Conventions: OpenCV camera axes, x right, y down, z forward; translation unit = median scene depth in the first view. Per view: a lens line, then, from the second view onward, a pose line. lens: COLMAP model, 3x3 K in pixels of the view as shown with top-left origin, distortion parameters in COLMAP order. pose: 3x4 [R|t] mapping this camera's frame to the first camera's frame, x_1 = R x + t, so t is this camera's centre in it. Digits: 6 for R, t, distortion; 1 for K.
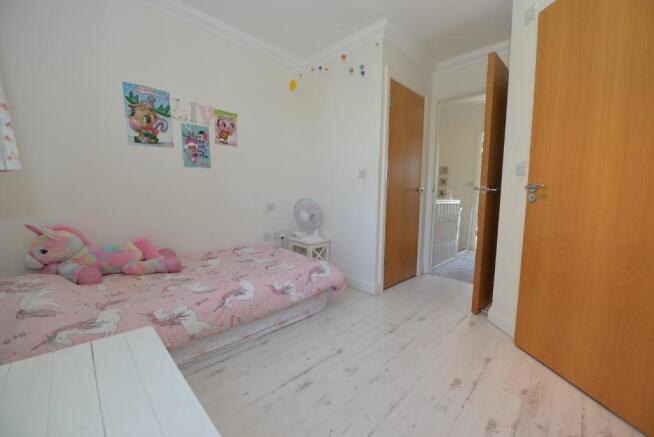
lens RADIAL K [[263.5, 0, 327.0], [0, 263.5, 220.2], [0, 0, 1]] dist [-0.003133, -0.000168]
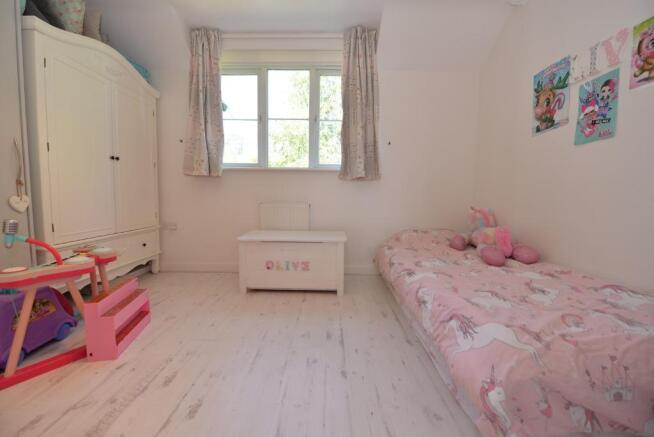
lens RADIAL K [[263.5, 0, 327.0], [0, 263.5, 219.2], [0, 0, 1]] dist [-0.003133, -0.000168]
pose [[-0.713730, 0.039913, -0.699283, 0.487085], [-0.097600, 0.982968, 0.155721, -0.054284], [0.693587, 0.179393, -0.697678, 1.137296]]
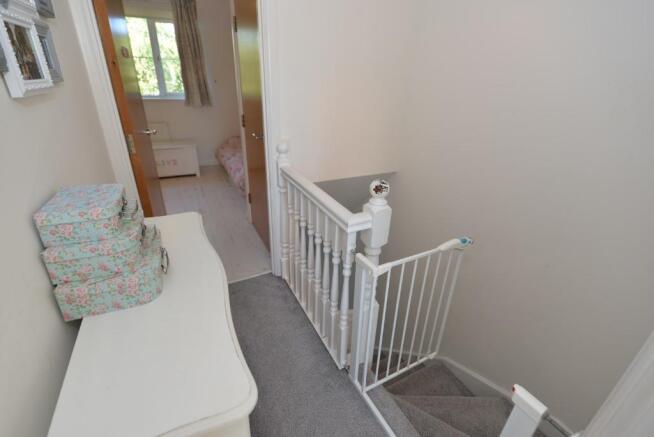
lens RADIAL K [[302.8, 0, 325.7], [0, 302.8, 224.2], [0, 0, 1]] dist [-0.004335, -0.000806]
pose [[-0.321504, 0.373903, -0.869961, 1.556536], [-0.132088, 0.892047, 0.432210, -0.392037], [0.937650, 0.253868, -0.237408, 2.045271]]
